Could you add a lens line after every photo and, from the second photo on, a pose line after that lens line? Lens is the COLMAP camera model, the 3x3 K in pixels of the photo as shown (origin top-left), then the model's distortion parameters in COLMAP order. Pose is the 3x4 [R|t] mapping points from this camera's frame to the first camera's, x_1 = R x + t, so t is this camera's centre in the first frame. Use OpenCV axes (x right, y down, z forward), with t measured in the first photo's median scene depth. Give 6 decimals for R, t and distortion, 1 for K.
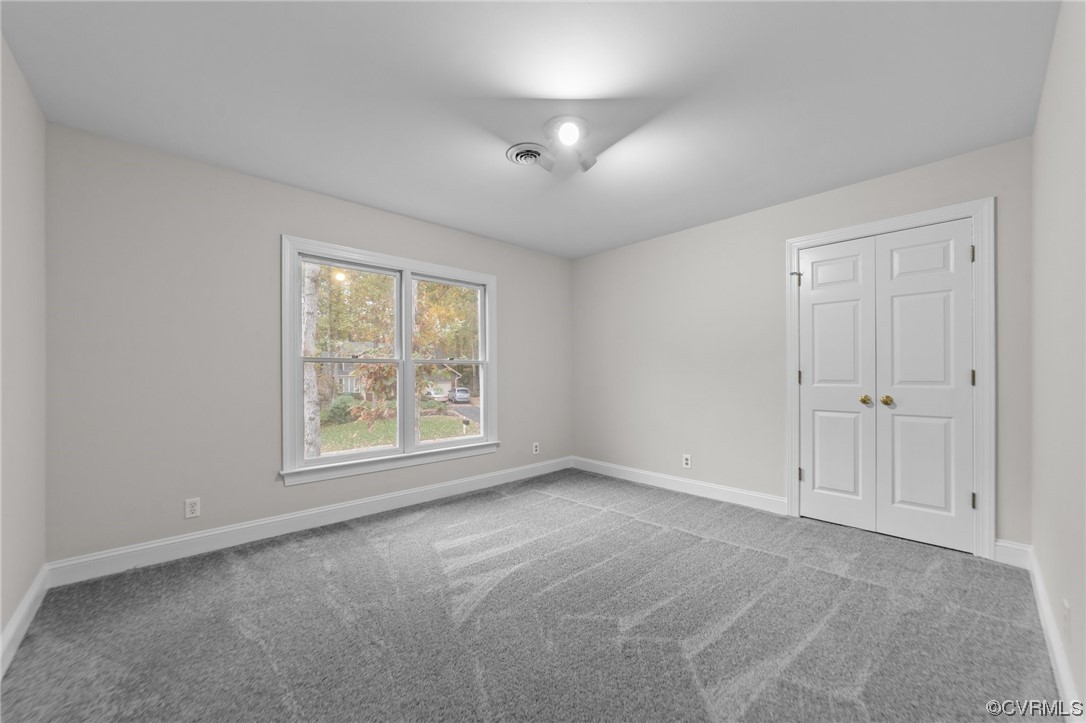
lens RADIAL K [[428.5, 0, 542.1], [0, 428.5, 368.9], [0, 0, 1]] dist [-0.015041, 0.000514]
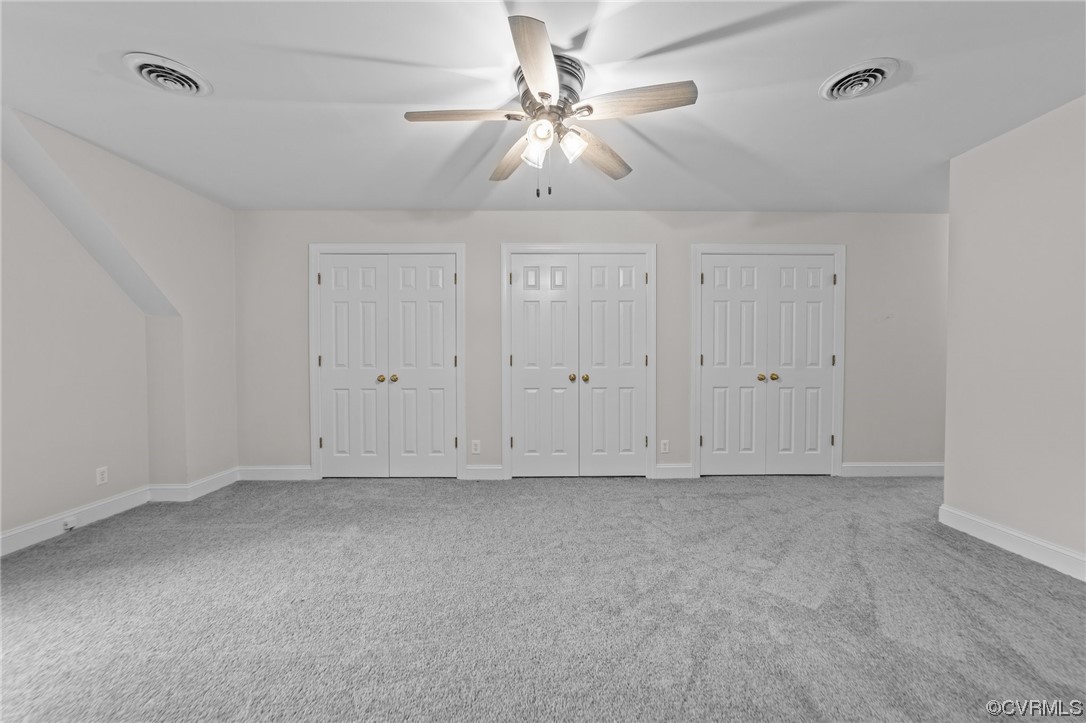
lens RADIAL K [[401.5, 0, 543.2], [0, 401.5, 356.8], [0, 0, 1]] dist [0.000286, 0.000005]
pose [[0.662197, 0.002148, 0.749326, -0.302342], [-0.008075, 0.999958, 0.004270, 0.003851], [-0.749286, -0.008879, 0.662187, 0.327884]]
